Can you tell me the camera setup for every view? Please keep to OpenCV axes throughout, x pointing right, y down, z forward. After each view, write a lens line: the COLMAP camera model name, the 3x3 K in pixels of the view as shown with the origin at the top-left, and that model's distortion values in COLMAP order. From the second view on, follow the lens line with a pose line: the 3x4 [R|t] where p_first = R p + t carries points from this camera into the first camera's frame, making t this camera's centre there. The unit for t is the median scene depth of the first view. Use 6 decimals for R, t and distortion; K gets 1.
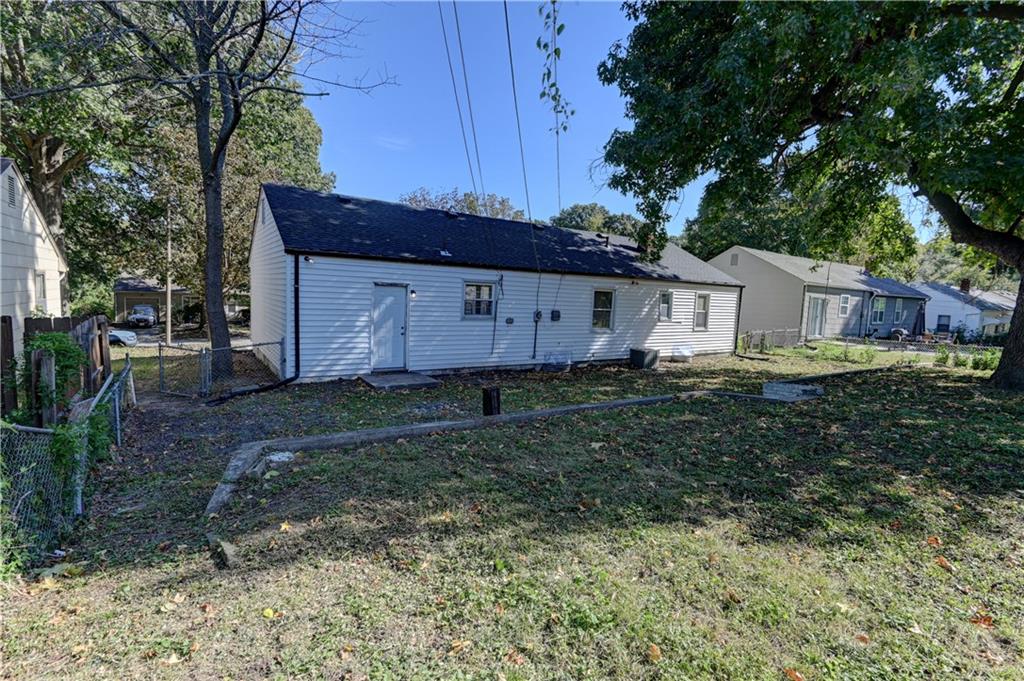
lens RADIAL K [[471.9, 0, 511.1], [0, 471.9, 343.2], [0, 0, 1]] dist [0.002500, 0.000269]
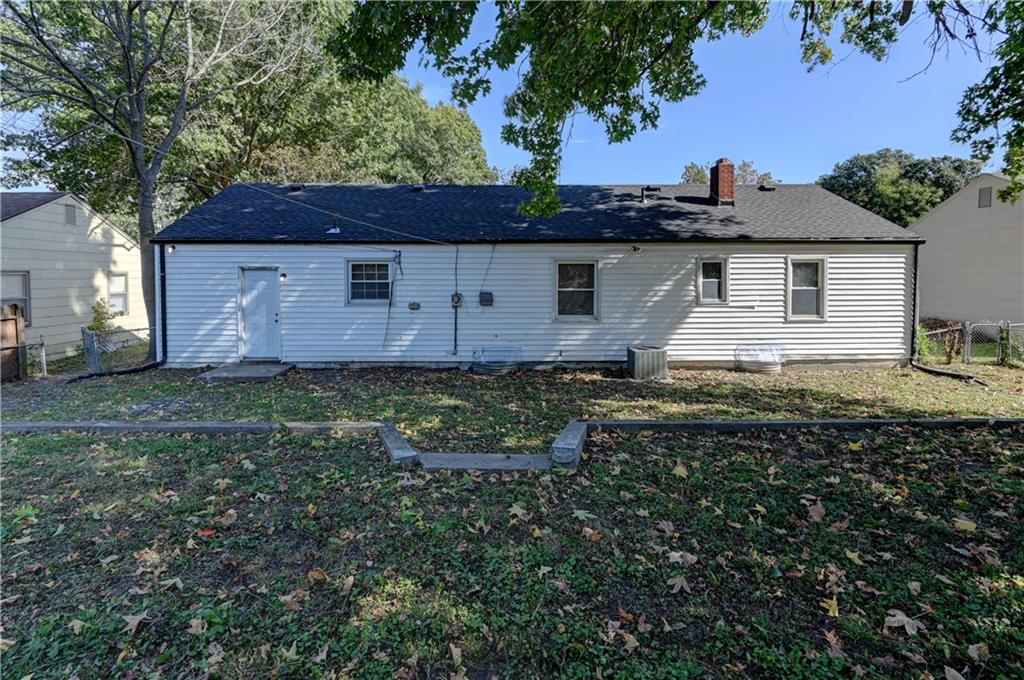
lens RADIAL K [[471.9, 0, 509.5], [0, 471.9, 306.1], [0, 0, 1]] dist [0.002500, 0.000269]
pose [[0.838730, -0.006829, -0.544505, 0.544868], [-0.020710, 0.998798, -0.044427, -0.014640], [0.544154, 0.048539, 0.837580, 0.394016]]
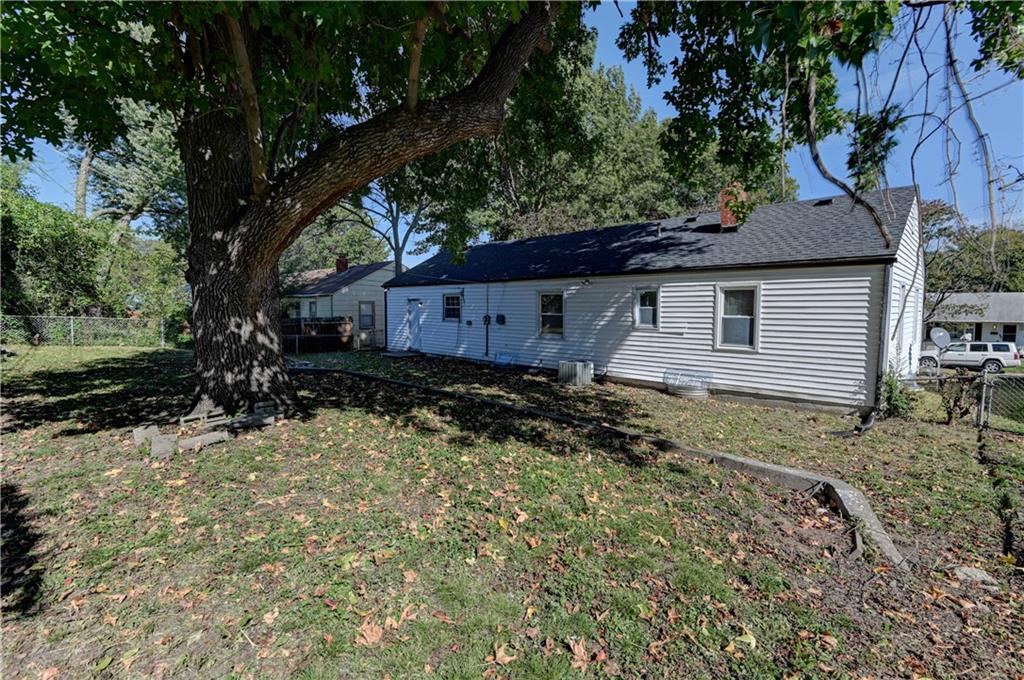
lens RADIAL K [[471.9, 0, 508.2], [0, 471.9, 338.1], [0, 0, 1]] dist [0.002500, 0.000269]
pose [[0.194528, 0.031864, -0.980379, 1.200266], [-0.090316, 0.995808, 0.014445, -0.033196], [0.976730, 0.085734, 0.196591, 0.815732]]
